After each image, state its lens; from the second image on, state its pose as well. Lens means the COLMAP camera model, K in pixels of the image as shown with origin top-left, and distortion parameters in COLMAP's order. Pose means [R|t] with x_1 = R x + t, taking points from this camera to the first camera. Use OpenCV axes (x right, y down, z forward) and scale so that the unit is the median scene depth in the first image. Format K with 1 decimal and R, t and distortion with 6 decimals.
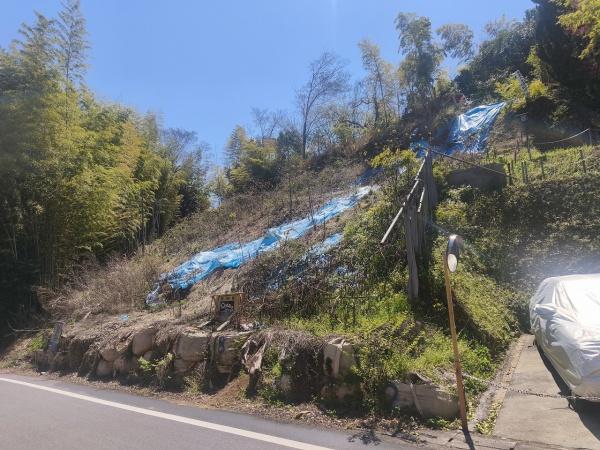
lens RADIAL K [[392.2, 0, 298.0], [0, 392.2, 224.6], [0, 0, 1]] dist [0.072932, -0.054780]
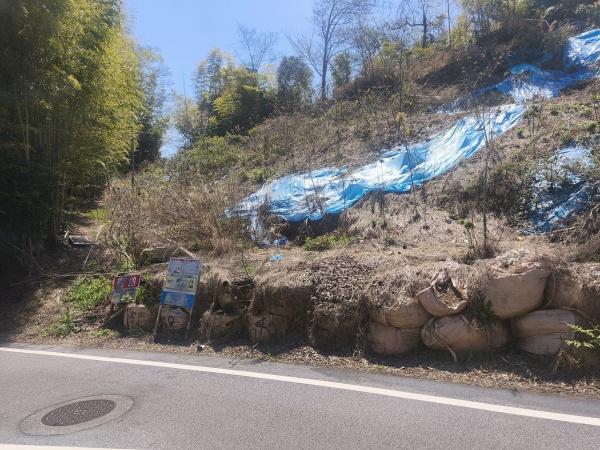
lens RADIAL K [[392.2, 0, 302.3], [0, 392.2, 225.6], [0, 0, 1]] dist [0.072932, -0.054780]
pose [[0.977159, 0.040589, 0.208598, -0.537021], [-0.062497, 0.993070, 0.099531, 0.124087], [-0.203113, -0.110295, 0.972924, 0.401930]]
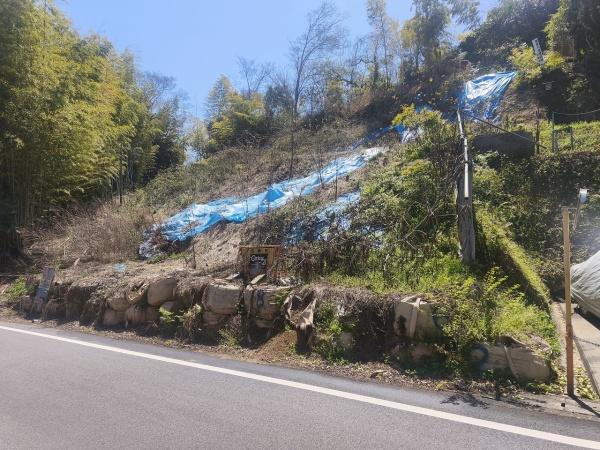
lens RADIAL K [[392.2, 0, 300.8], [0, 392.2, 226.7], [0, 0, 1]] dist [0.072932, -0.054780]
pose [[0.994139, 0.061549, 0.088873, -0.108323], [-0.069777, 0.993250, 0.092663, 0.024524], [-0.082570, -0.098321, 0.991723, 0.050093]]
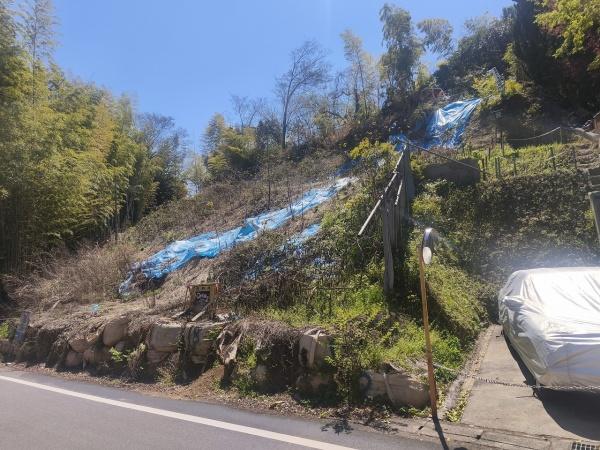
lens RADIAL K [[392.2, 0, 299.7], [0, 392.2, 225.2], [0, 0, 1]] dist [0.072932, -0.054780]
pose [[0.998103, 0.016966, 0.059176, 0.000751], [-0.018493, 0.999508, 0.025352, -0.000341], [-0.058717, -0.026398, 0.997926, 0.003659]]
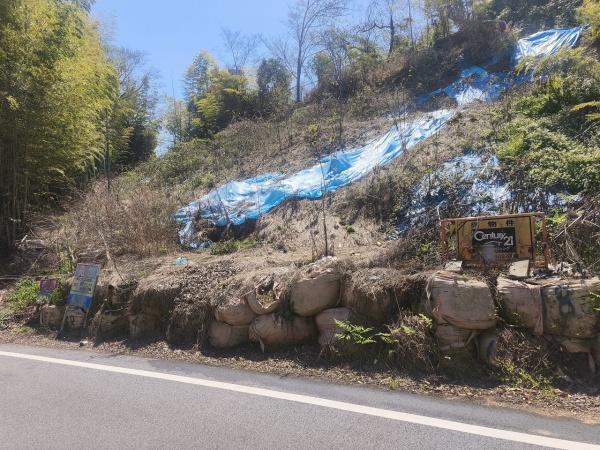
lens RADIAL K [[392.2, 0, 297.2], [0, 392.2, 223.1], [0, 0, 1]] dist [0.072932, -0.054780]
pose [[0.983612, 0.028418, 0.178047, -0.368007], [-0.047960, 0.993163, 0.106433, 0.088484], [-0.173805, -0.113227, 0.978249, 0.305283]]
